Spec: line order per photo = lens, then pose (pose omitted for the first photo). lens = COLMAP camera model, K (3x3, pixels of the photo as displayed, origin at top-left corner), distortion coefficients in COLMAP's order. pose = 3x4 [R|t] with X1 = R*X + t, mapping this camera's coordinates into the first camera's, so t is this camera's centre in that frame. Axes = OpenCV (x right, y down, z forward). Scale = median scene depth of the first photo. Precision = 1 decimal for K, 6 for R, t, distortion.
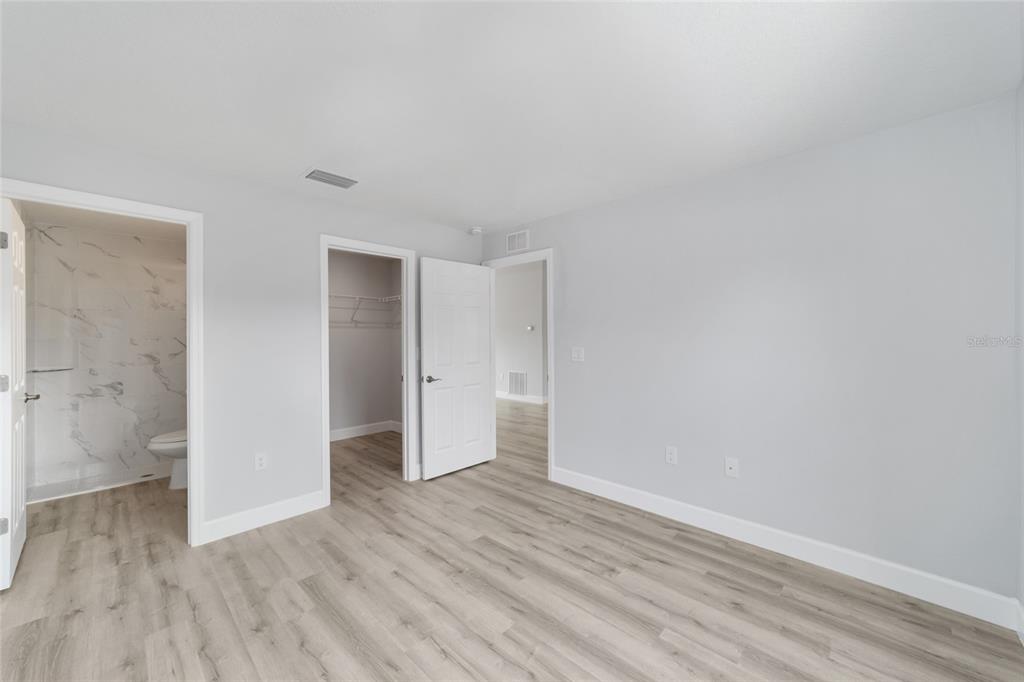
lens RADIAL K [[391.9, 0, 511.2], [0, 391.9, 334.8], [0, 0, 1]] dist [-0.019076, 0.008290]
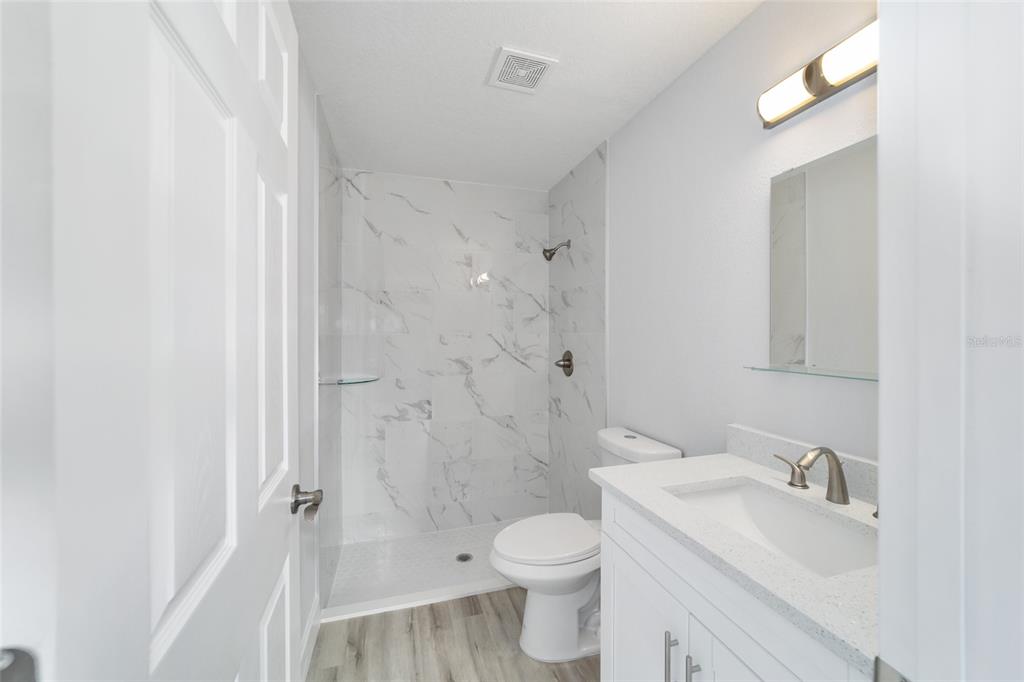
lens RADIAL K [[391.9, 0, 511.2], [0, 391.9, 334.8], [0, 0, 1]] dist [-0.019076, 0.008290]
pose [[0.870833, 0.005221, -0.491551, -0.567365], [-0.002378, 0.999977, 0.006408, 0.005019], [0.491573, -0.004411, 0.870825, 0.495381]]
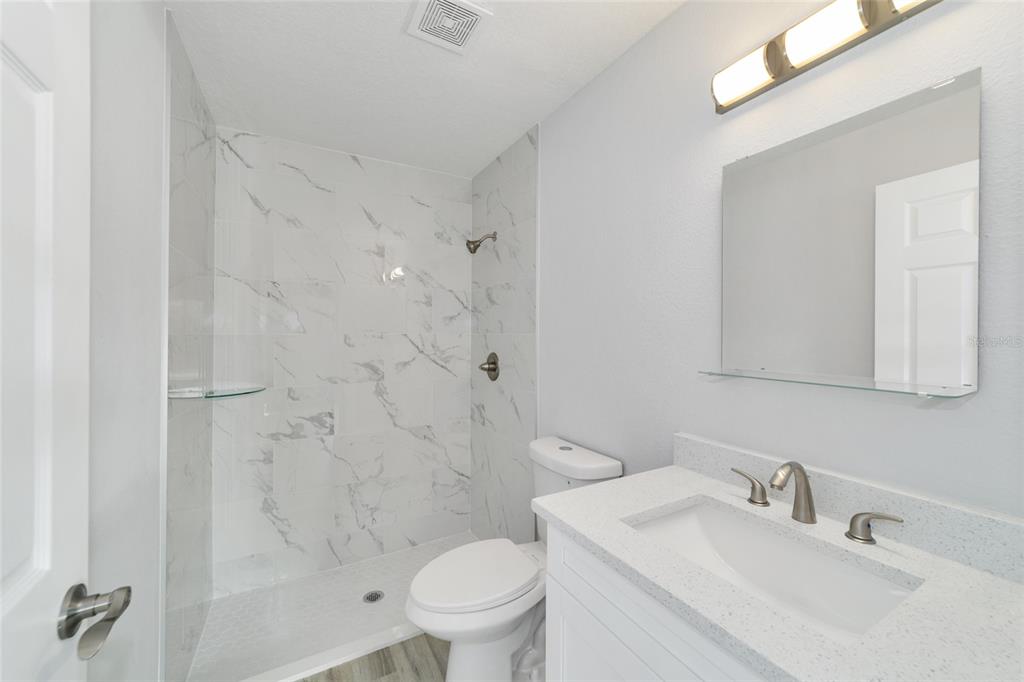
lens RADIAL K [[393.4, 0, 510.6], [0, 393.4, 331.3], [0, 0, 1]] dist [-0.019626, 0.008280]
pose [[0.954791, 0.004955, -0.297237, -0.602868], [-0.006396, 0.999972, -0.003876, 0.004954], [0.297209, 0.005602, 0.954796, 0.545980]]
